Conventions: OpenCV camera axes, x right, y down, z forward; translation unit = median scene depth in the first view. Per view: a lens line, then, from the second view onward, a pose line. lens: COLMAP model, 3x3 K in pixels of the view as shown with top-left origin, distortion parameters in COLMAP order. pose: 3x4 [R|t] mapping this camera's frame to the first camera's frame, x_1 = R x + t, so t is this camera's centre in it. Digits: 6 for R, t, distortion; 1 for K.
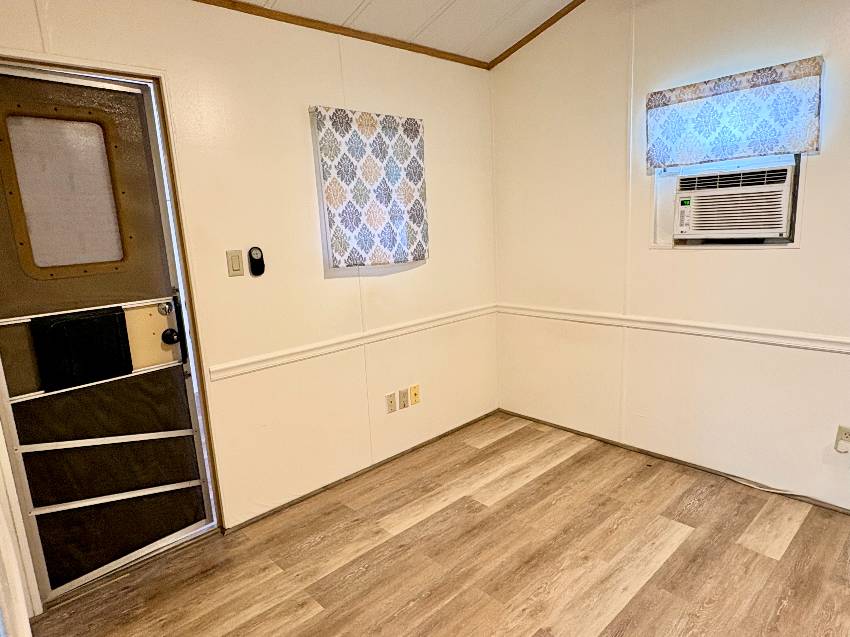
lens RADIAL K [[518.1, 0, 424.5], [0, 518.1, 320.8], [0, 0, 1]] dist [-0.005262, 0.002594]
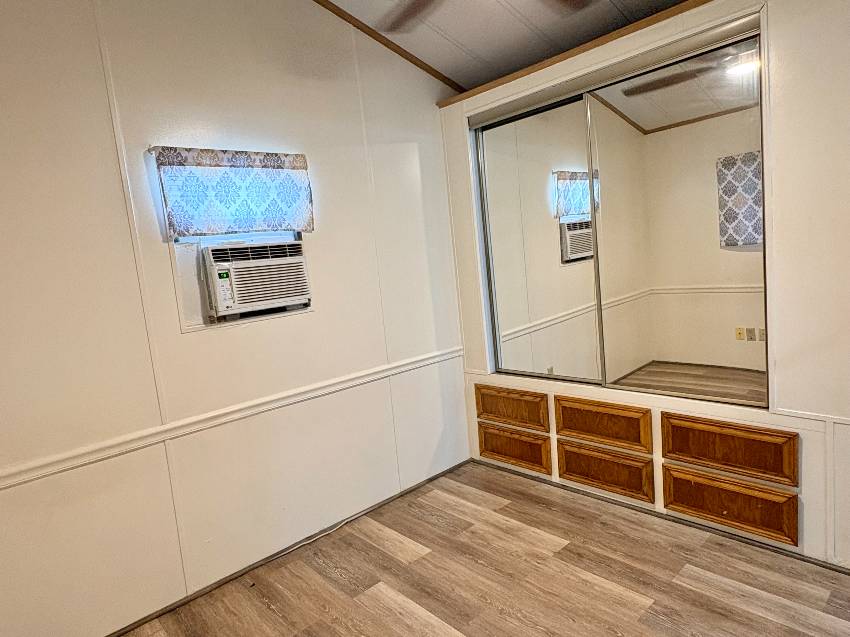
lens RADIAL K [[518.1, 0, 424.2], [0, 518.1, 315.9], [0, 0, 1]] dist [-0.005262, 0.002594]
pose [[0.005841, -0.070527, 0.997493, -0.429214], [0.277986, 0.958306, 0.066128, -0.133602], [-0.960567, 0.276903, 0.025203, 0.715340]]
